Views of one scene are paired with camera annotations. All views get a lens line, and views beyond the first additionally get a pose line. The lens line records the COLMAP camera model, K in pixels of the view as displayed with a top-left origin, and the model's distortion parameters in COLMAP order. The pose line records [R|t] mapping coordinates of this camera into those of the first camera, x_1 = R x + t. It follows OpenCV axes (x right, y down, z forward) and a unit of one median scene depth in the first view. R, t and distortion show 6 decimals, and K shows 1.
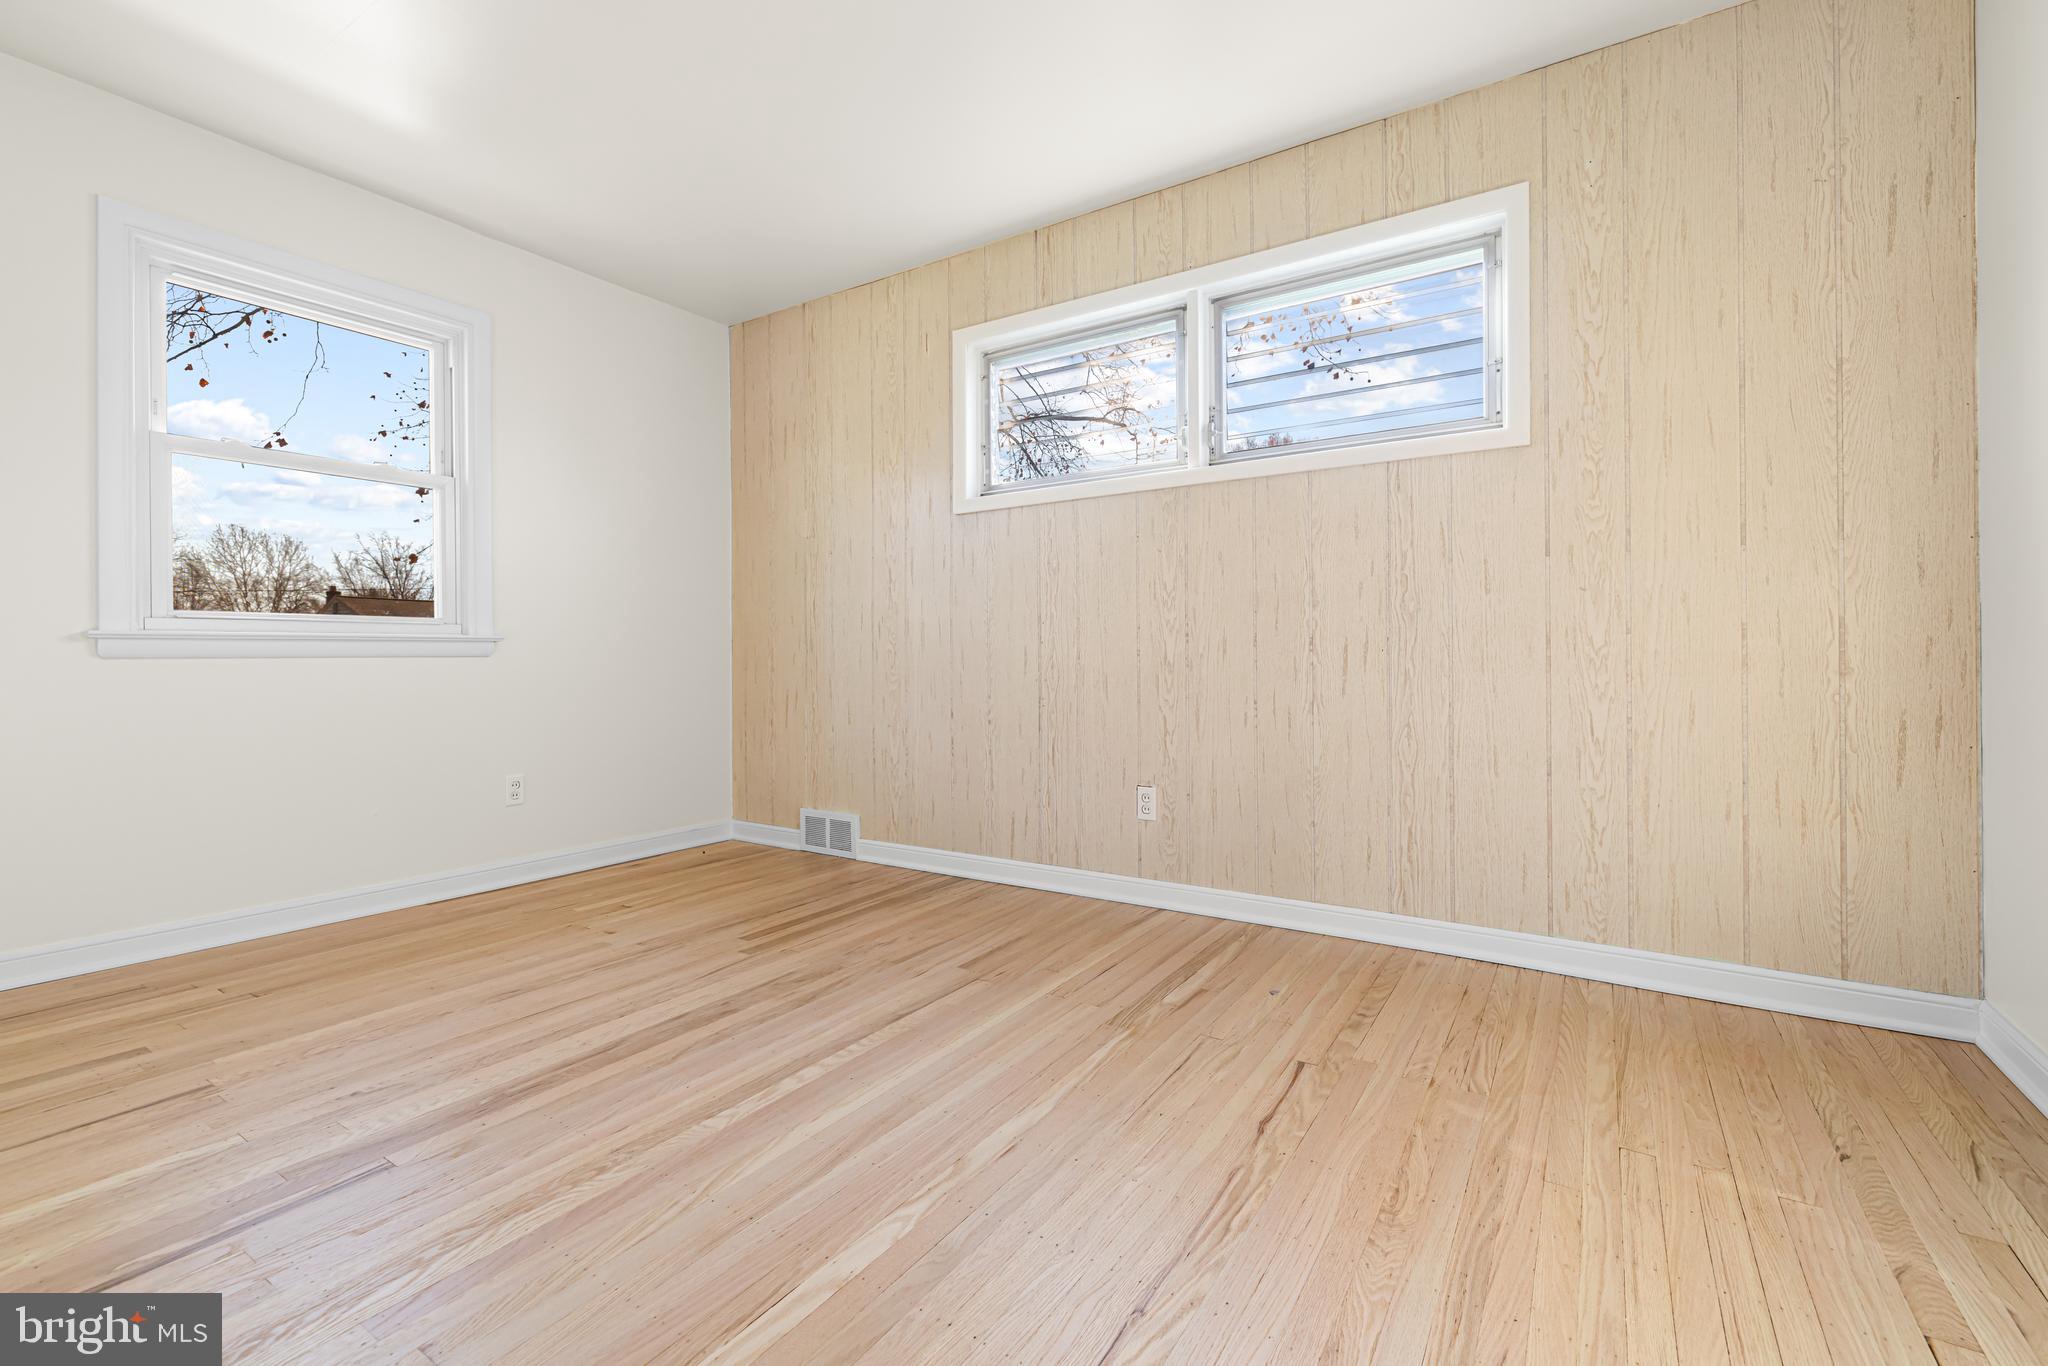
lens RADIAL K [[886.7, 0, 1021.8], [0, 886.7, 667.3], [0, 0, 1]] dist [-0.002002, 0.001648]
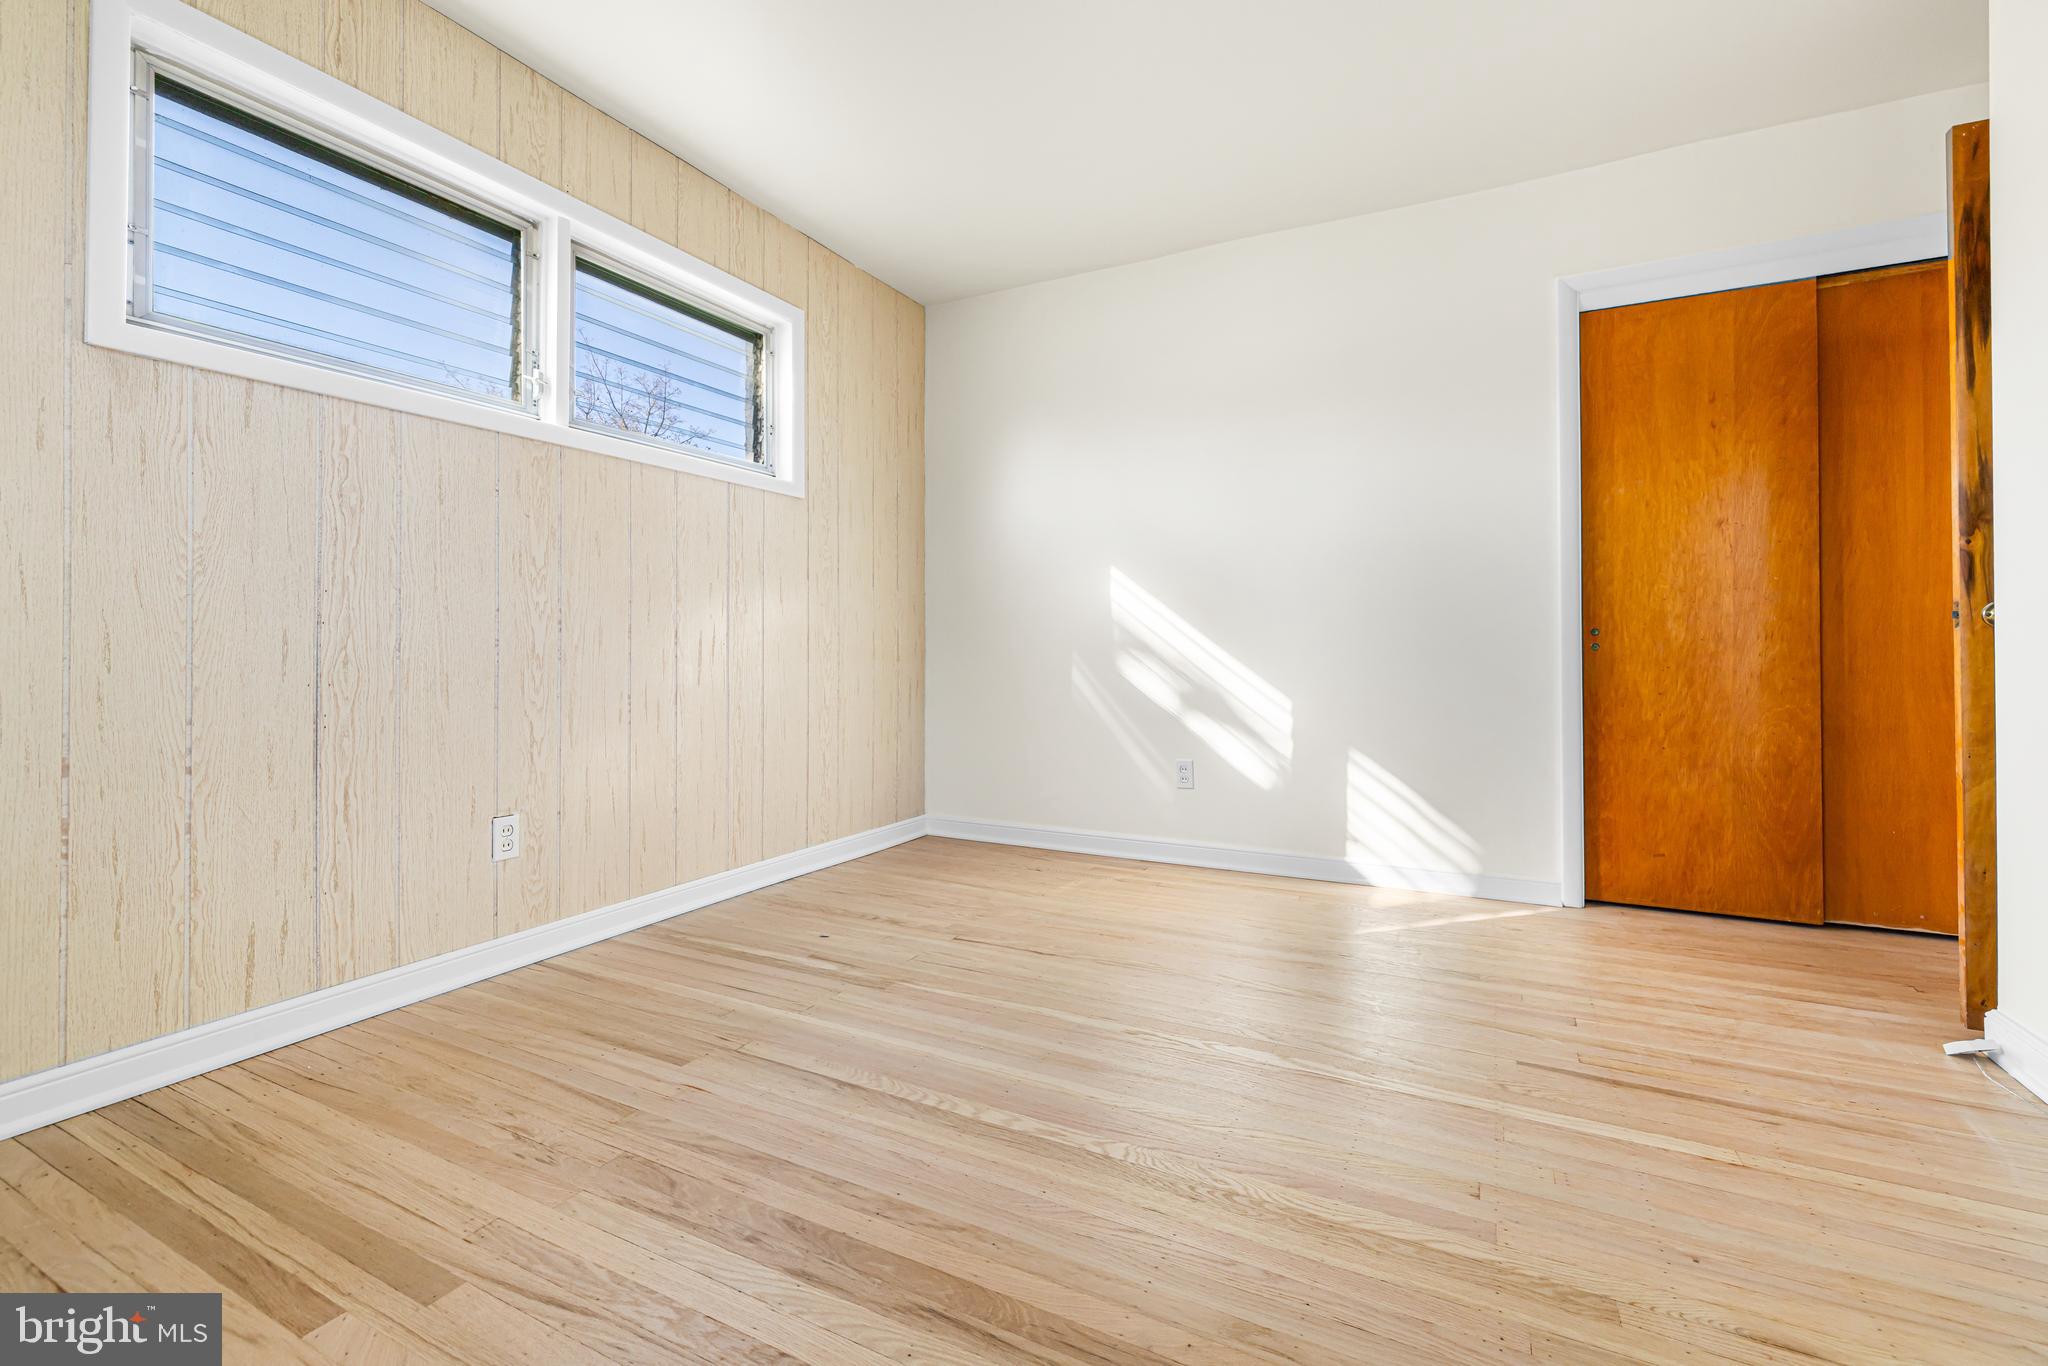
lens RADIAL K [[886.7, 0, 1014.0], [0, 886.7, 647.0], [0, 0, 1]] dist [-0.002002, 0.001648]
pose [[-0.088490, 0.006947, 0.996053, -0.813597], [0.007481, 0.999952, -0.006309, -0.005408], [-0.996049, 0.006894, -0.088538, 0.763129]]
